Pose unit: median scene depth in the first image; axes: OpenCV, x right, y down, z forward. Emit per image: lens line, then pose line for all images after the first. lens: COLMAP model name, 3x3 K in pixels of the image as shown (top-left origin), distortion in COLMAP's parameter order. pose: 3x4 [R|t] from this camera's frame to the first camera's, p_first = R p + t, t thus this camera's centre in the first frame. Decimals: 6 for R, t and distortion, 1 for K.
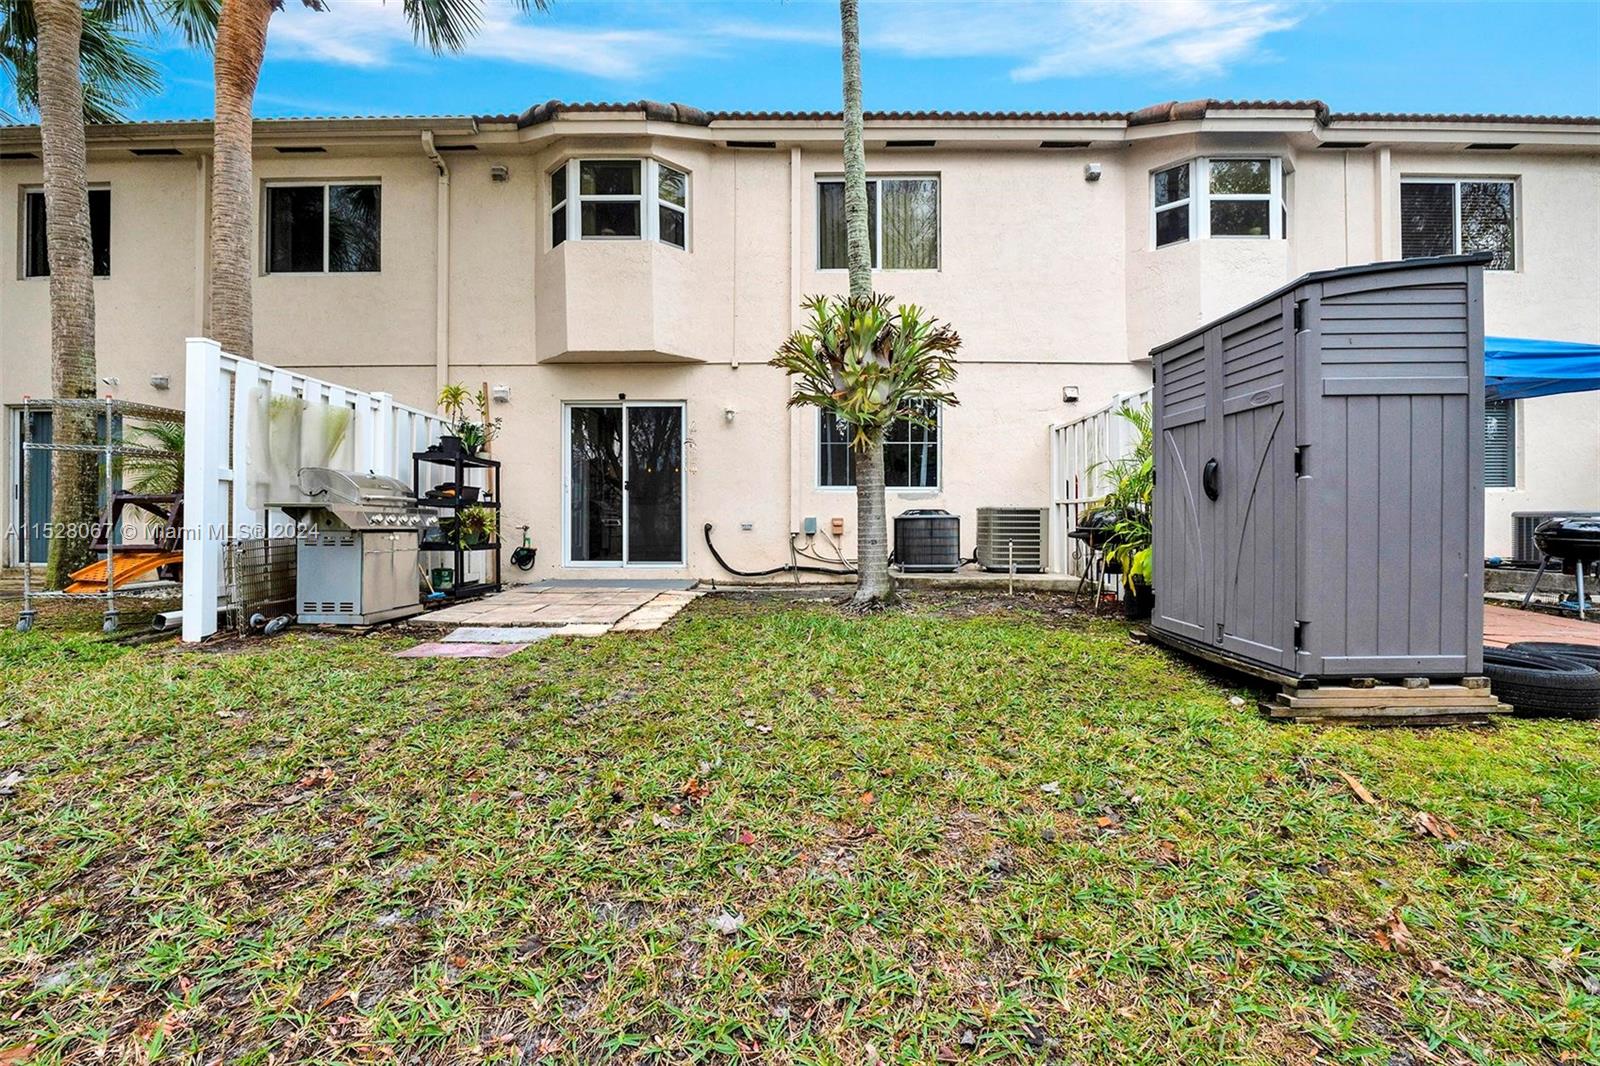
lens RADIAL K [[672.9, 0, 800.0], [0, 672.9, 533.0], [0, 0, 1]] dist [-0.016384, -0.000349]
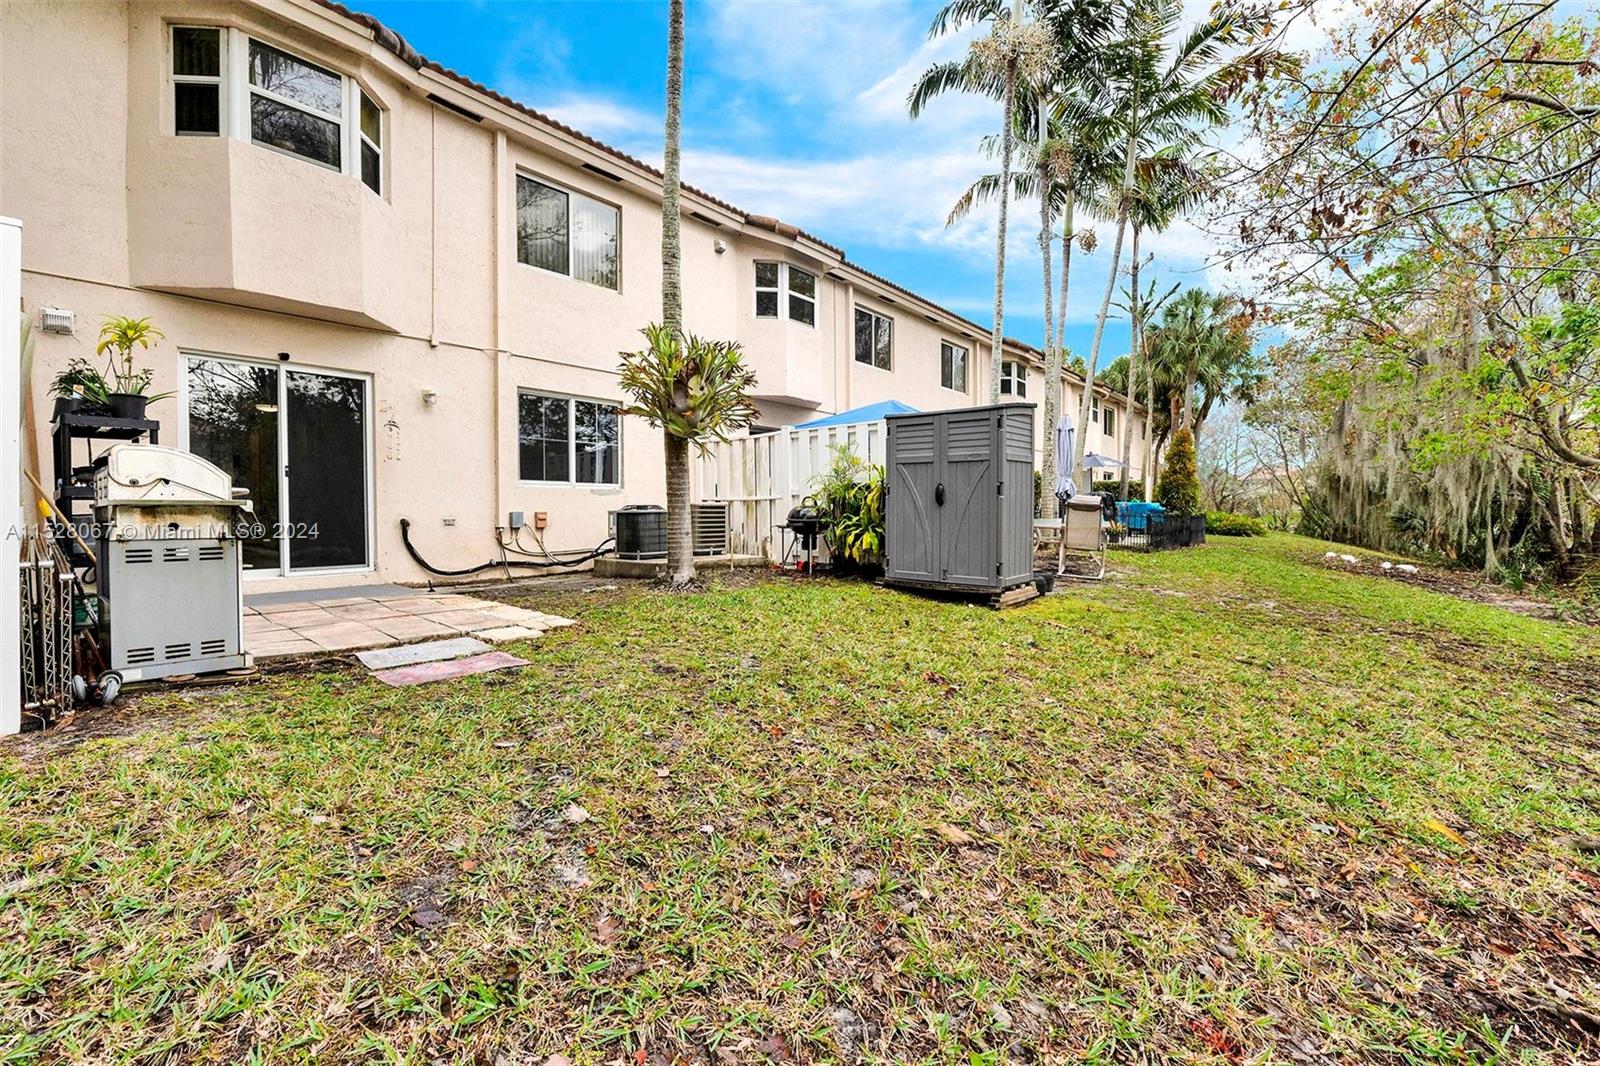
lens RADIAL K [[672.9, 0, 800.0], [0, 672.9, 533.0], [0, 0, 1]] dist [-0.016384, -0.000349]
pose [[0.626710, -0.027862, 0.778754, -0.524100], [0.013436, 0.999598, 0.024951, -0.011156], [-0.779137, -0.005174, 0.626833, 0.052448]]
